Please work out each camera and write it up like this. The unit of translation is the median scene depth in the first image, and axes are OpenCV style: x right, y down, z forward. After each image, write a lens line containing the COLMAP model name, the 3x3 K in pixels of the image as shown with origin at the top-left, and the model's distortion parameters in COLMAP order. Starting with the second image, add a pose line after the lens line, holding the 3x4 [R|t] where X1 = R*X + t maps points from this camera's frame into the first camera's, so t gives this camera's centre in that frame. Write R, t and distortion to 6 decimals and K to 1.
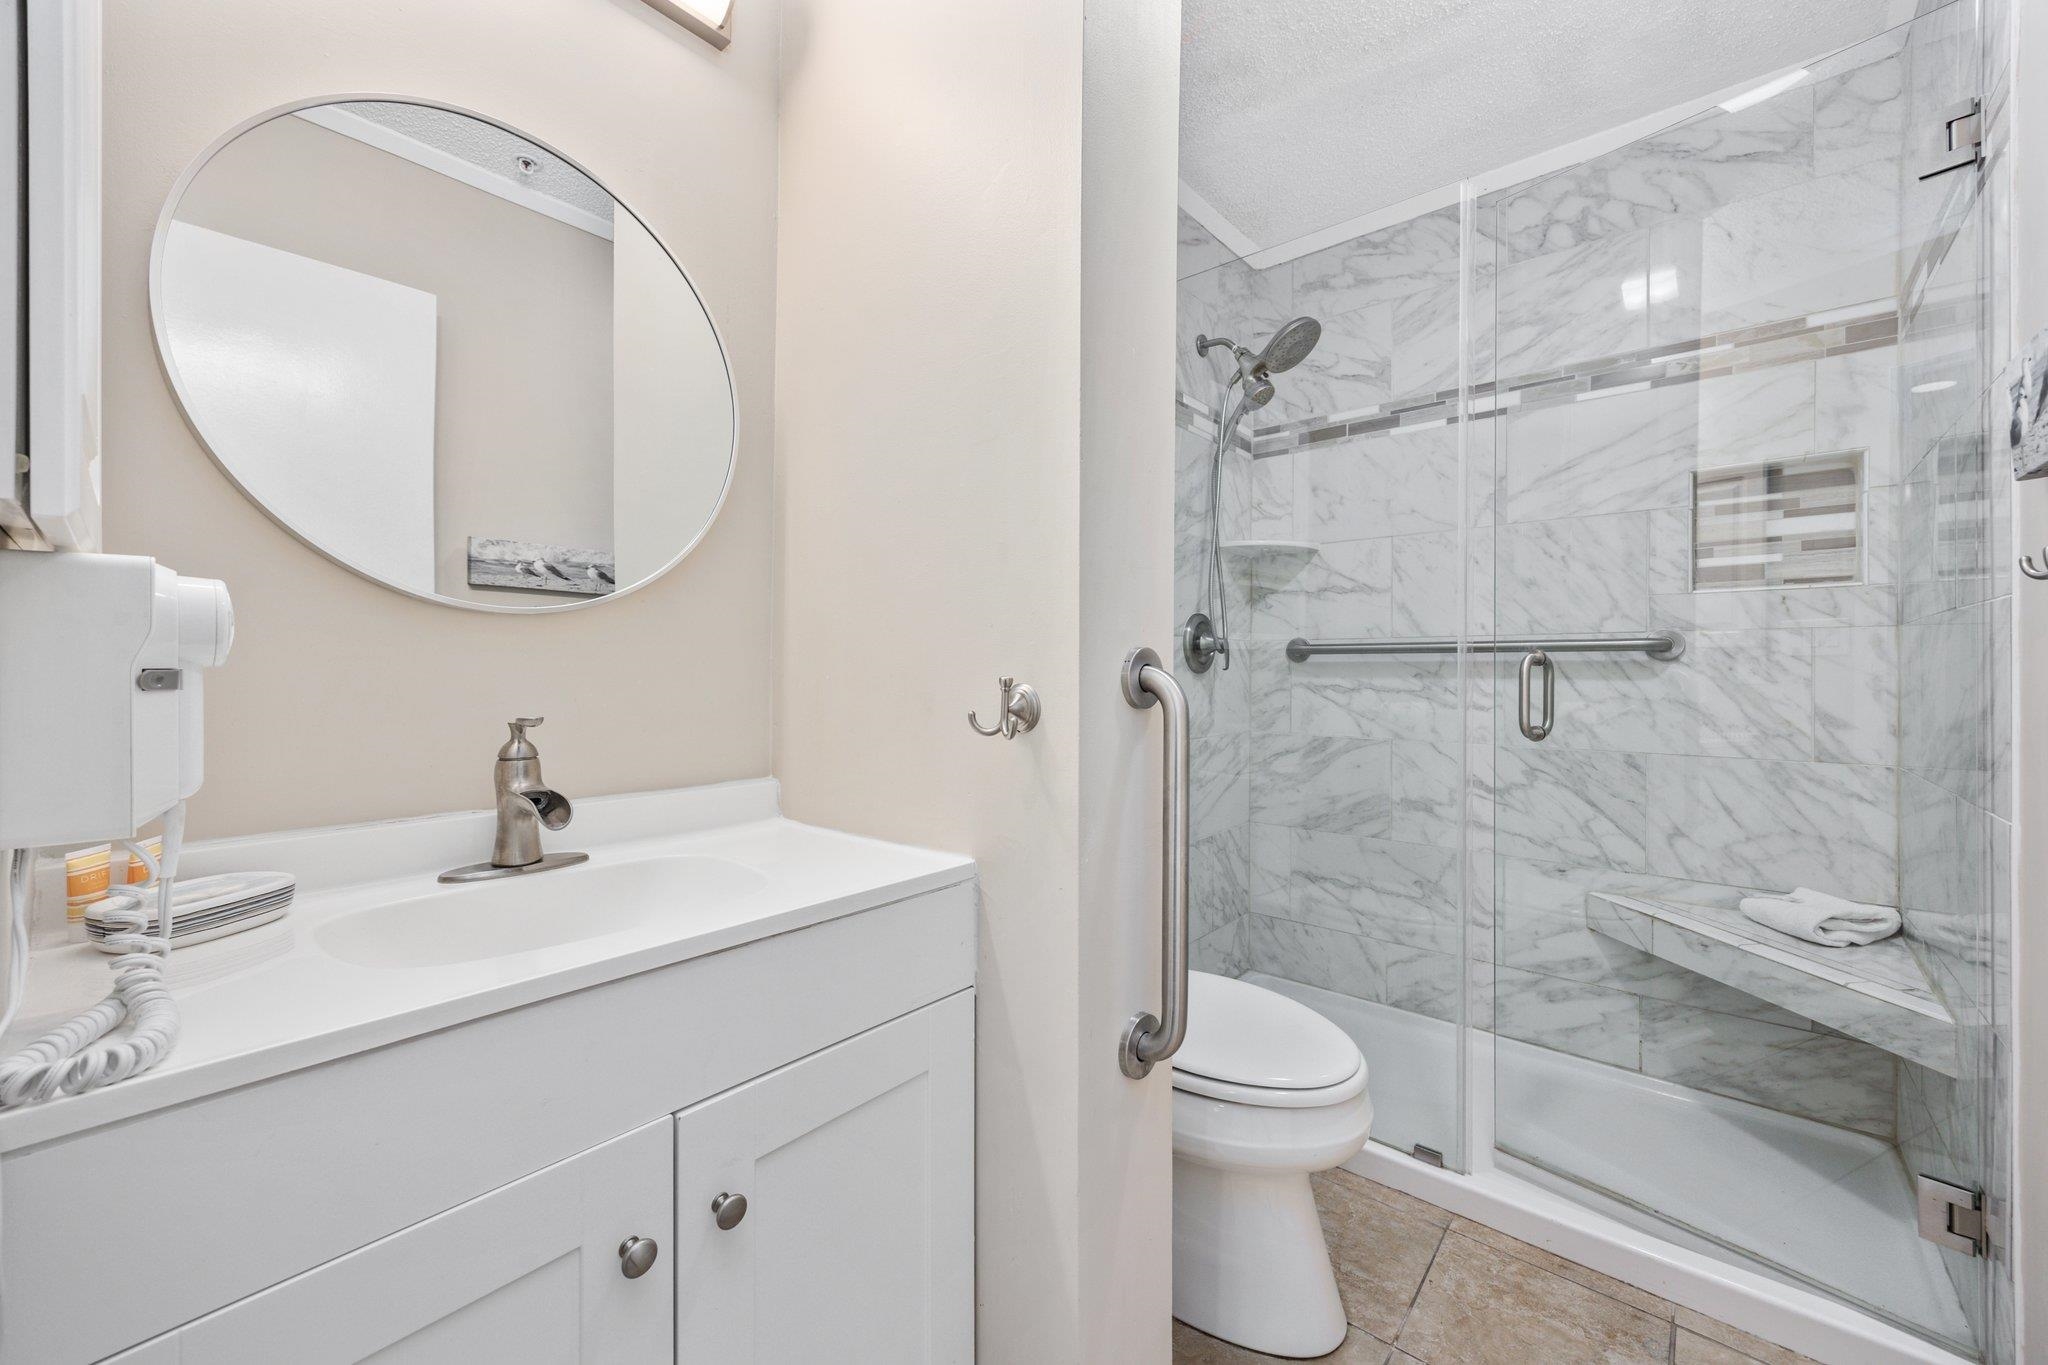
lens RADIAL K [[784.0, 0, 1030.2], [0, 784.0, 675.0], [0, 0, 1]] dist [-0.000626, -0.000107]
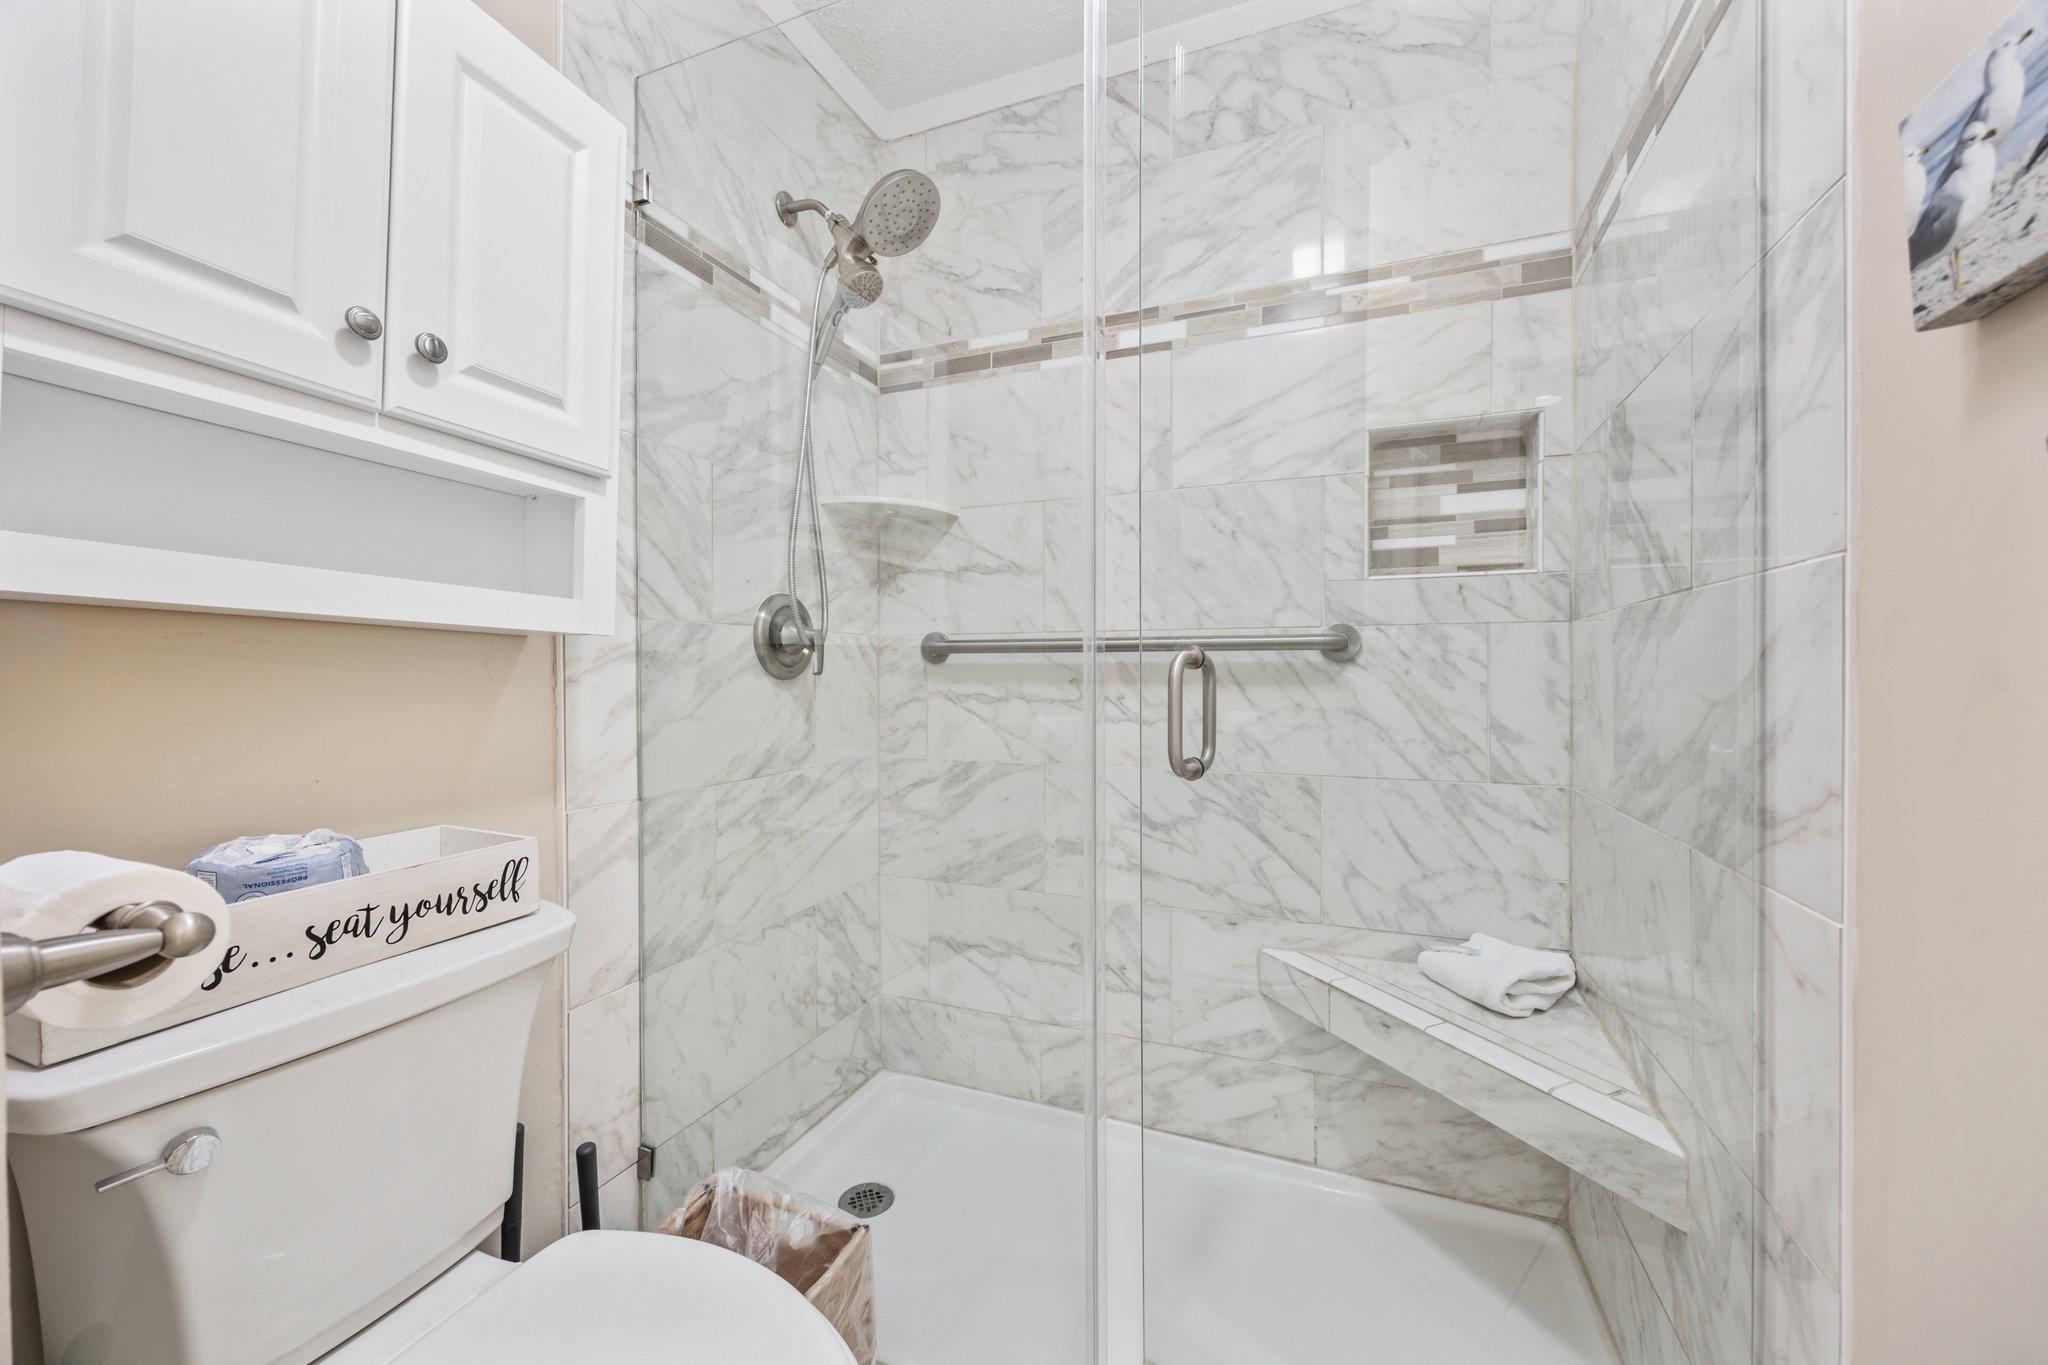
lens RADIAL K [[776.1, 0, 1024.0], [0, 776.1, 682.5], [0, 0, 1]] dist [-0.000954, -0.000040]
pose [[0.949940, -0.006203, 0.312370, 0.232912], [0.004103, 0.999964, 0.007381, -0.004254], [-0.312405, -0.005730, 0.949932, 0.319217]]
